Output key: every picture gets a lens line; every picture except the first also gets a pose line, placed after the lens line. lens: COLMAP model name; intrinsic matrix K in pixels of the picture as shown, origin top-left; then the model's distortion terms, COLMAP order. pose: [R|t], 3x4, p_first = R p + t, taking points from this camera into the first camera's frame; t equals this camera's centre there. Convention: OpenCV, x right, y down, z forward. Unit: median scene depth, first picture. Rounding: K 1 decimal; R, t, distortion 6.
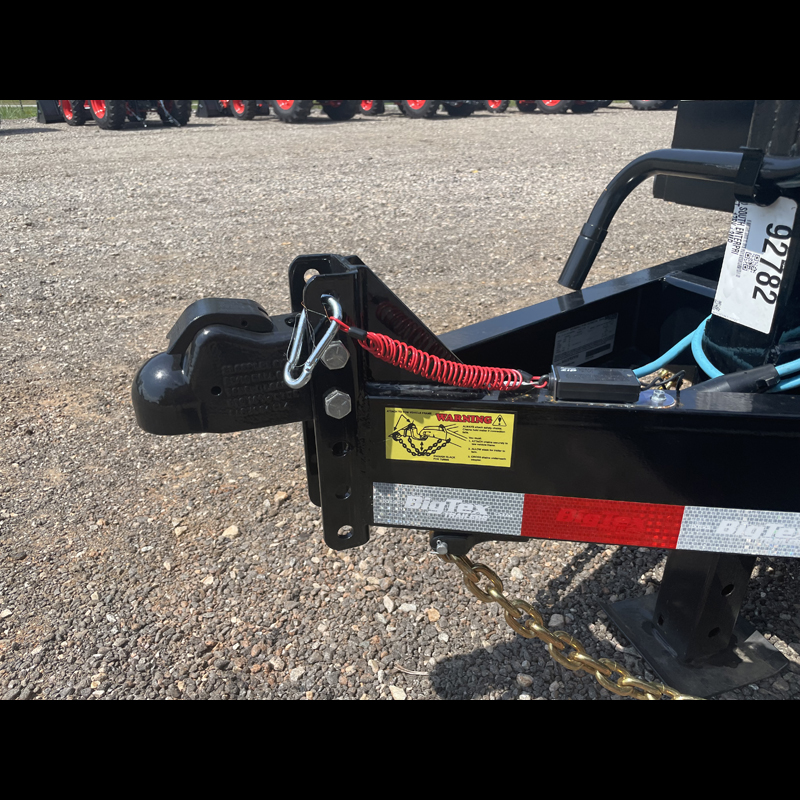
lens RADIAL K [[623.9, 0, 391.7], [0, 623.9, 404.7], [0, 0, 1]] dist [0.070413, -0.109742]
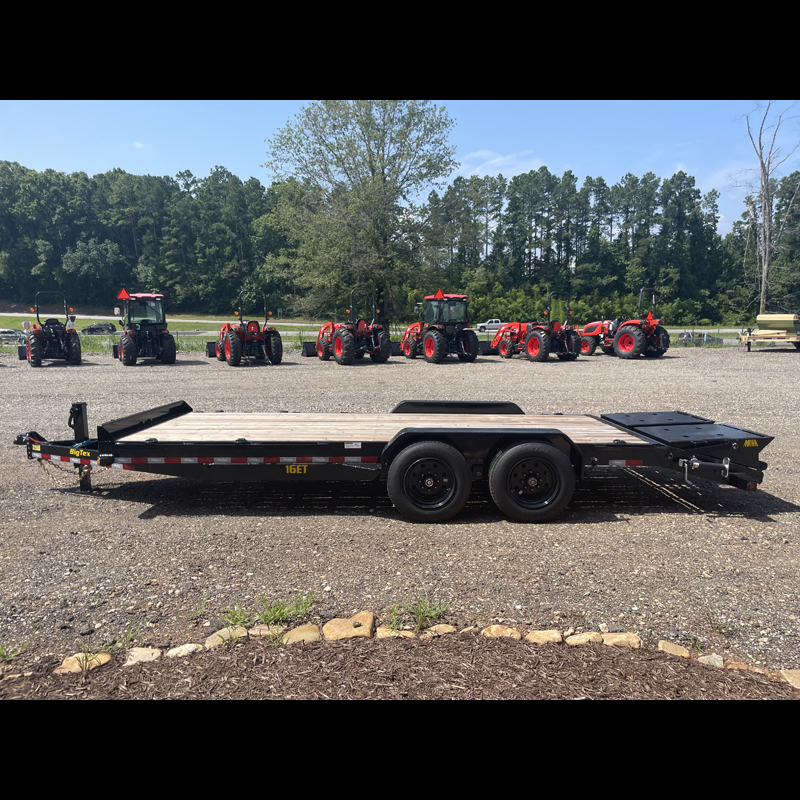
lens RADIAL K [[623.9, 0, 398.2], [0, 623.9, 395.7], [0, 0, 1]] dist [0.070413, -0.109742]
pose [[0.953536, 0.049009, -0.297265, 1.618183], [-0.141169, 0.944341, -0.297138, 0.272989], [0.266157, 0.325296, 0.907382, -1.322565]]
